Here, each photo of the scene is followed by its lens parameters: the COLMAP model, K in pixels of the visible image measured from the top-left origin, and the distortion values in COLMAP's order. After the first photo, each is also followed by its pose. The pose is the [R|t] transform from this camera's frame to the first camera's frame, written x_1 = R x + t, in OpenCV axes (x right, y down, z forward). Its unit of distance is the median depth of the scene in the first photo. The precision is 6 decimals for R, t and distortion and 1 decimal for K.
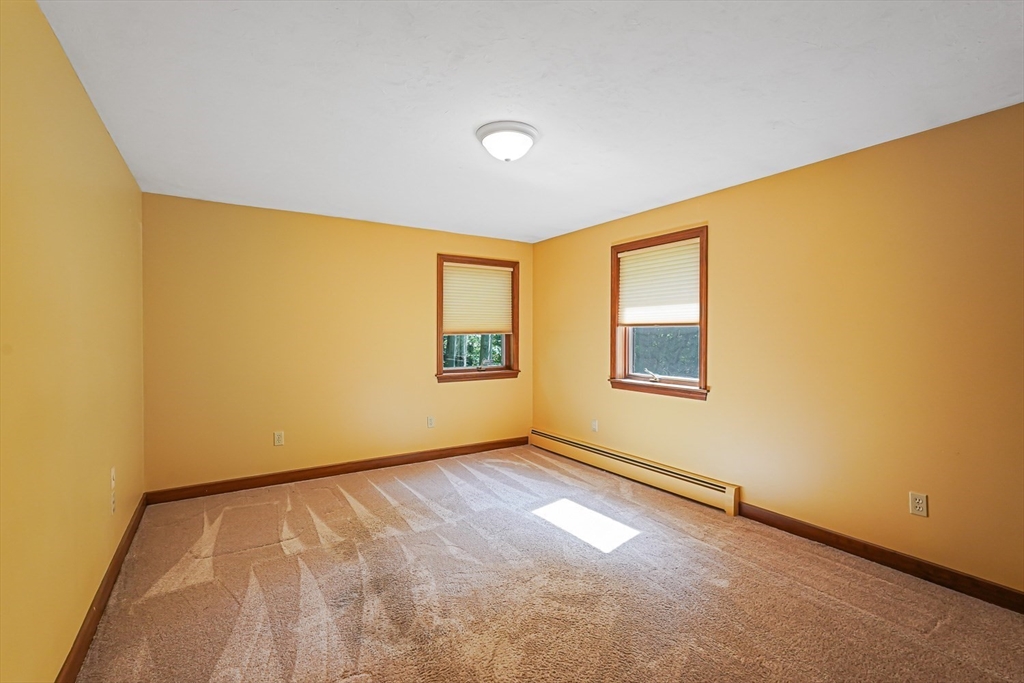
lens RADIAL K [[461.7, 0, 518.6], [0, 461.7, 325.9], [0, 0, 1]] dist [-0.004580, 0.000218]
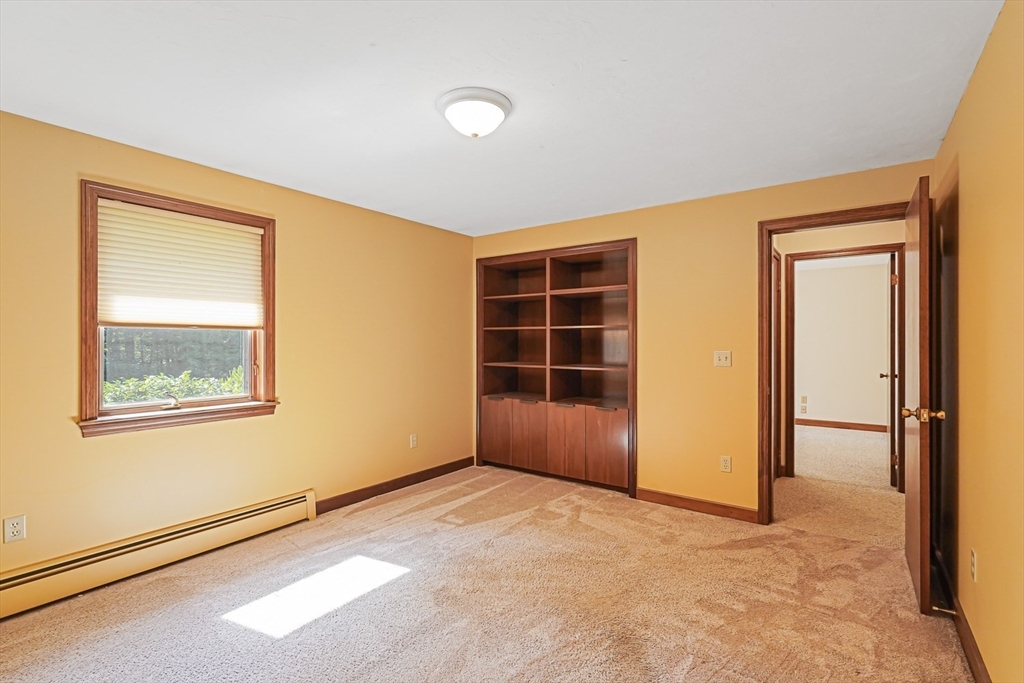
lens RADIAL K [[476.6, 0, 523.6], [0, 476.6, 329.9], [0, 0, 1]] dist [-0.002440, 0.000043]
pose [[-0.374872, 0.016832, 0.926924, -0.653391], [-0.018587, 0.999498, -0.025667, 0.014623], [-0.926890, -0.026851, -0.374371, 0.931214]]
